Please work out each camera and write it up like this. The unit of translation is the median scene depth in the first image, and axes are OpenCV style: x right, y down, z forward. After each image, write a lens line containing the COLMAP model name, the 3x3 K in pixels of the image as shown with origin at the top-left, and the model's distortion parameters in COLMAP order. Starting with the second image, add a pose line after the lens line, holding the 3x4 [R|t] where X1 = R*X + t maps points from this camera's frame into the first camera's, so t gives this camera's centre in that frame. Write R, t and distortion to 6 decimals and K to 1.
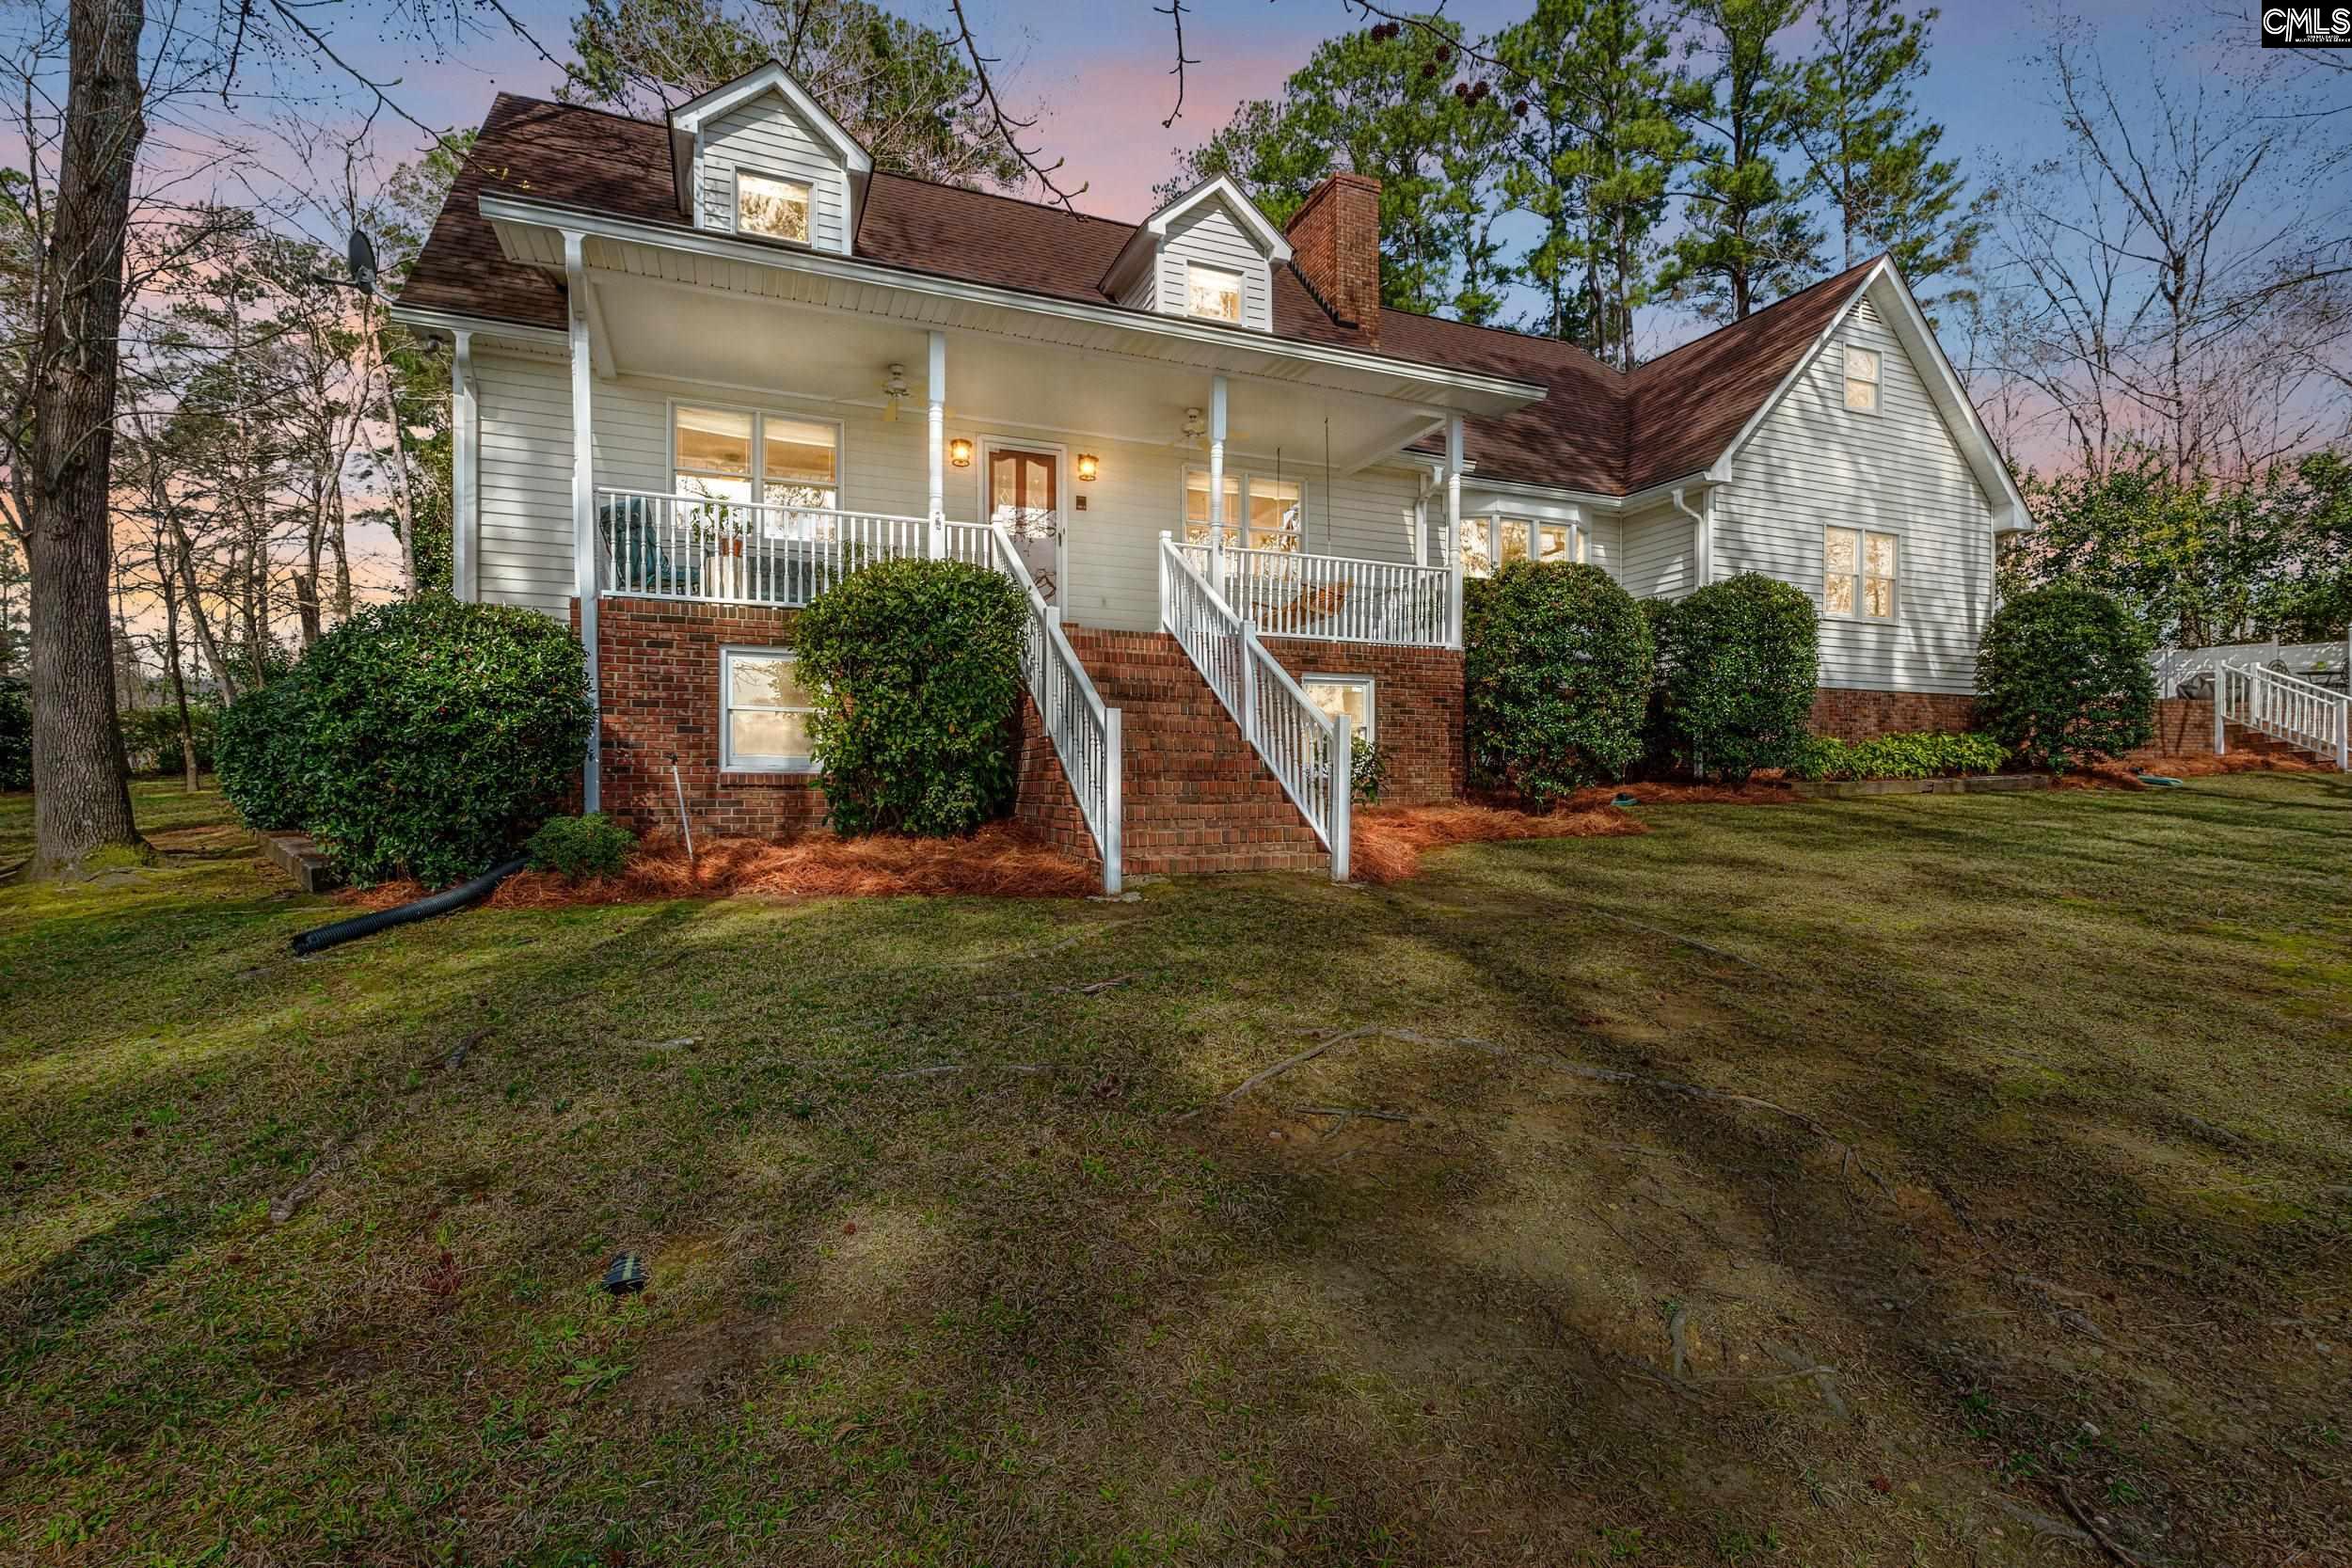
lens RADIAL K [[1083.5, 0, 1180.6], [0, 1083.5, 835.2], [0, 0, 1]] dist [-0.003560, -0.000227]
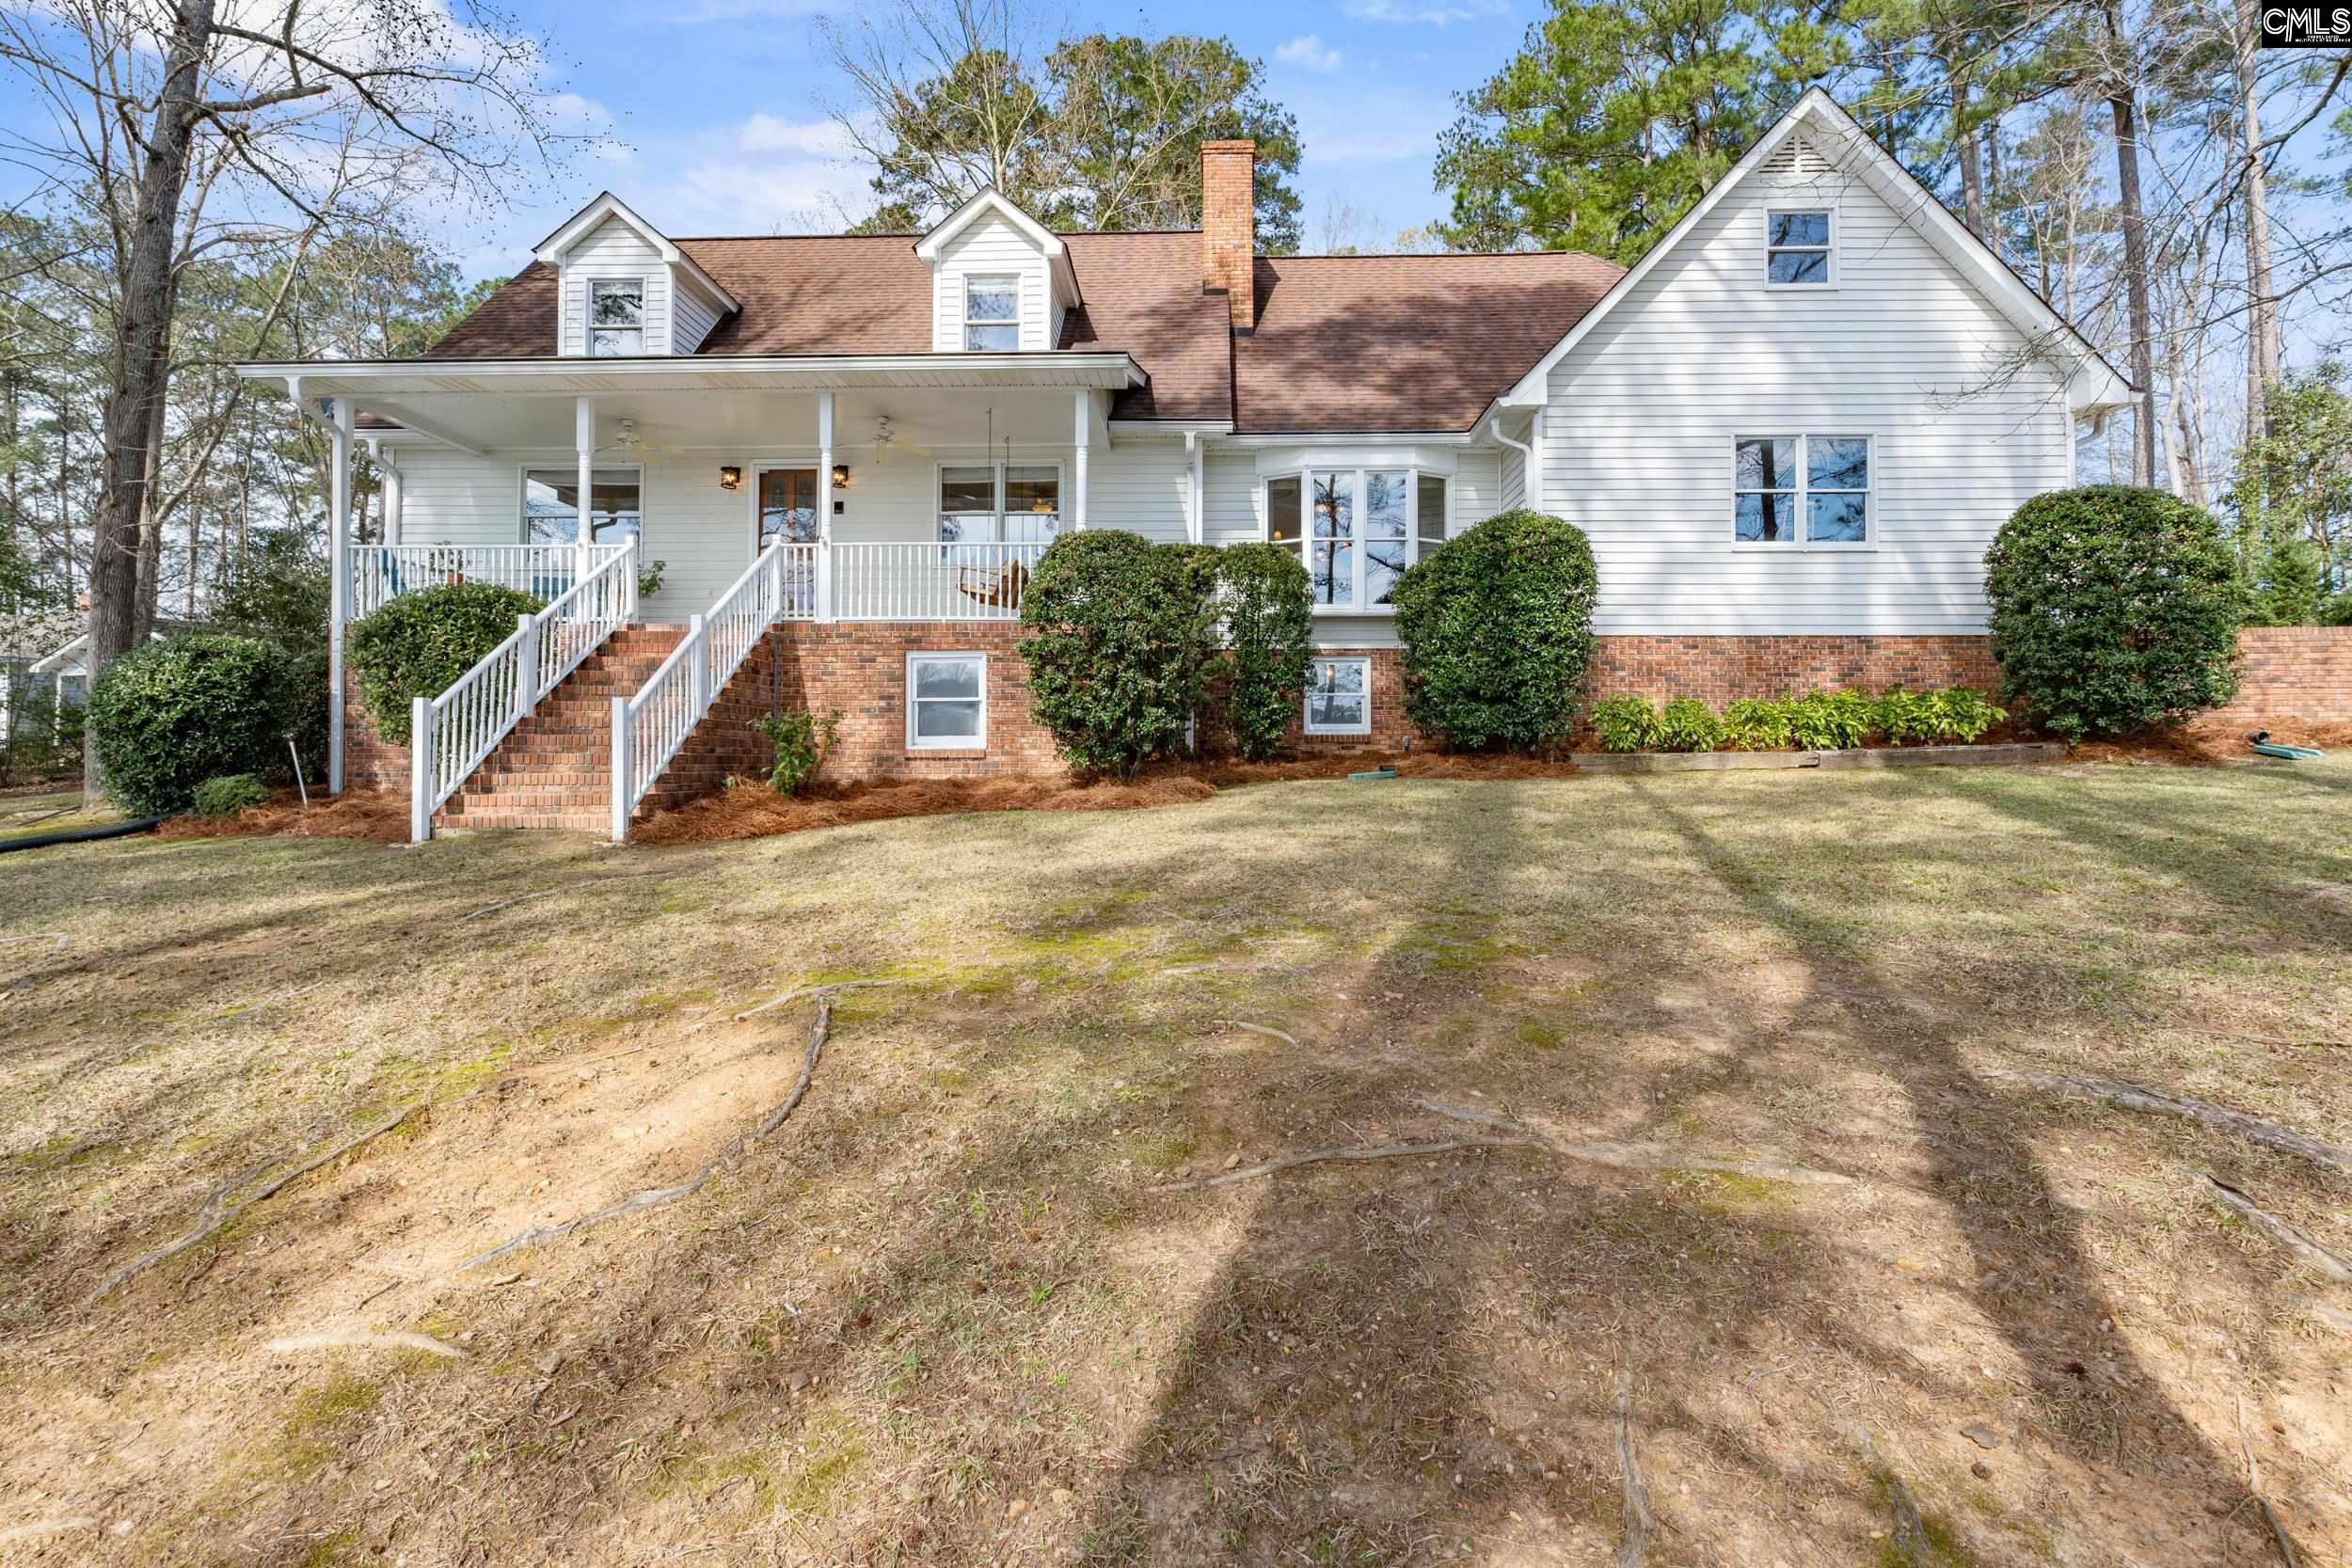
lens RADIAL K [[1083.5, 0, 1176.8], [0, 1083.5, 772.7], [0, 0, 1]] dist [-0.003560, -0.000227]
pose [[0.907924, 0.009835, -0.419019, 0.711812], [-0.020428, 0.999575, -0.020801, -0.011495], [0.418636, 0.027445, 0.907739, 0.121299]]
